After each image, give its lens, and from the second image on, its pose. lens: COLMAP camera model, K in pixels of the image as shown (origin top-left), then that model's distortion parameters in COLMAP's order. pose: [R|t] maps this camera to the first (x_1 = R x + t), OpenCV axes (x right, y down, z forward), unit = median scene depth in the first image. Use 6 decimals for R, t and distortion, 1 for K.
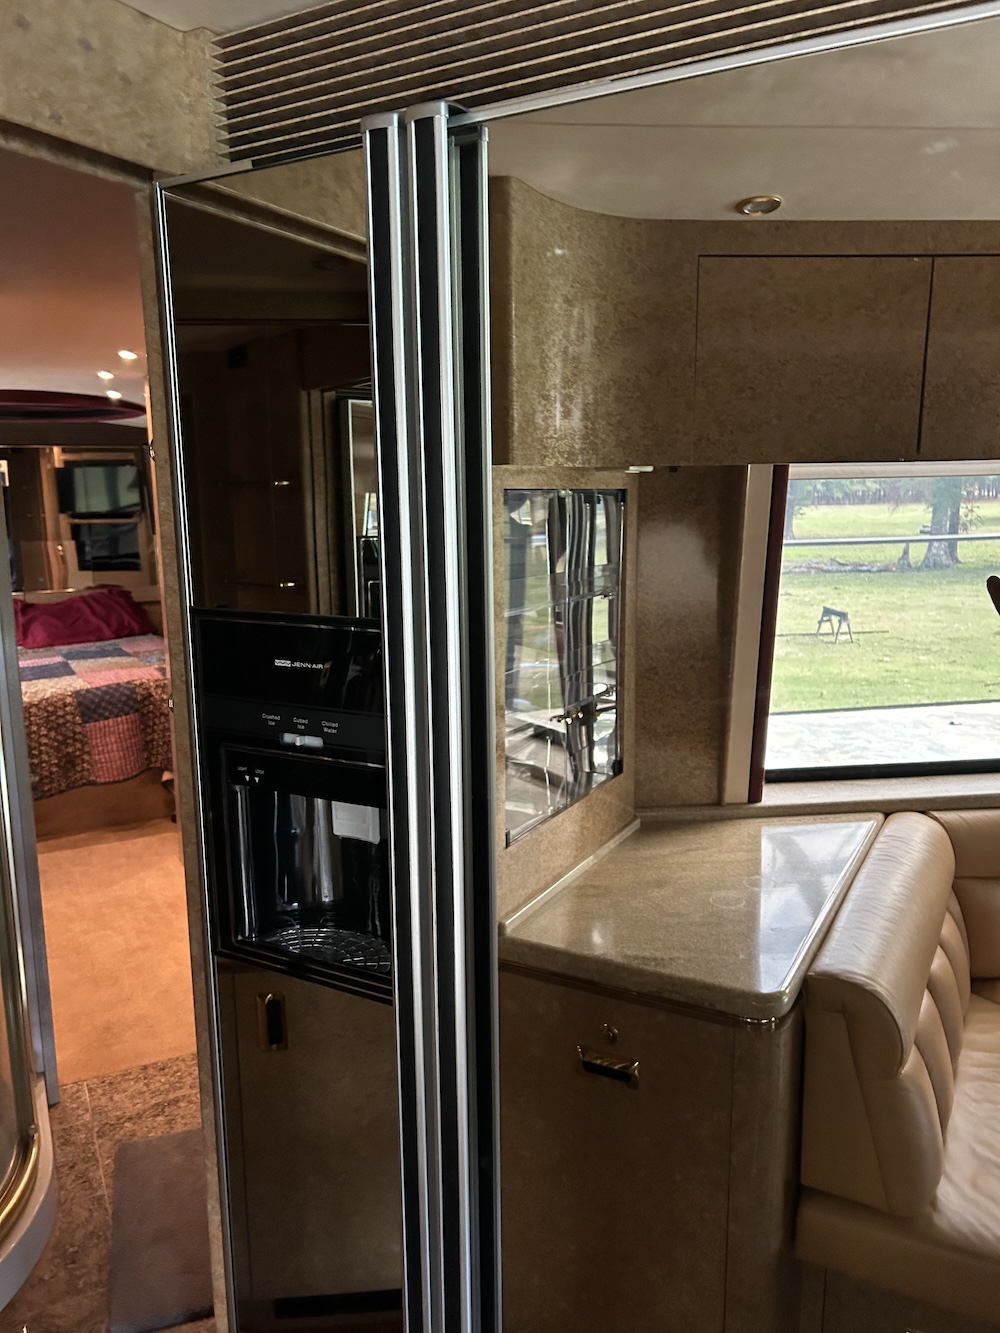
lens RADIAL K [[1008.4, 0, 498.9], [0, 1008.4, 668.8], [0, 0, 1]] dist [0.022308, -0.001409]
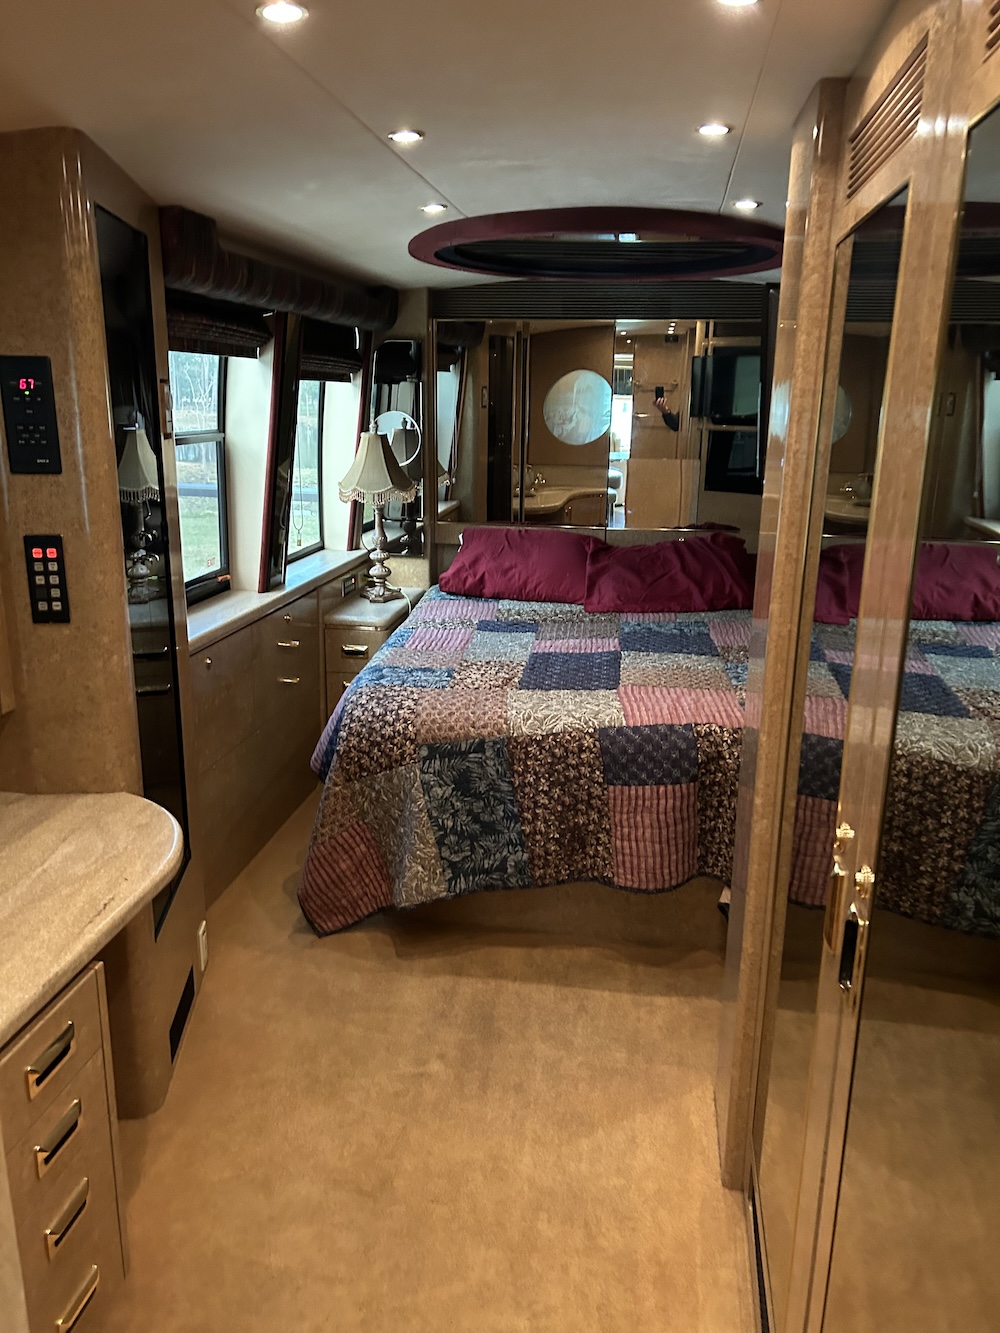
lens RADIAL K [[1008.4, 0, 499.7], [0, 1008.4, 663.3], [0, 0, 1]] dist [0.022308, -0.001409]
pose [[0.809355, 0.173220, -0.561195, -0.139833], [-0.125115, 0.984436, 0.123418, -0.079547], [0.573839, -0.029675, 0.818430, 0.477965]]
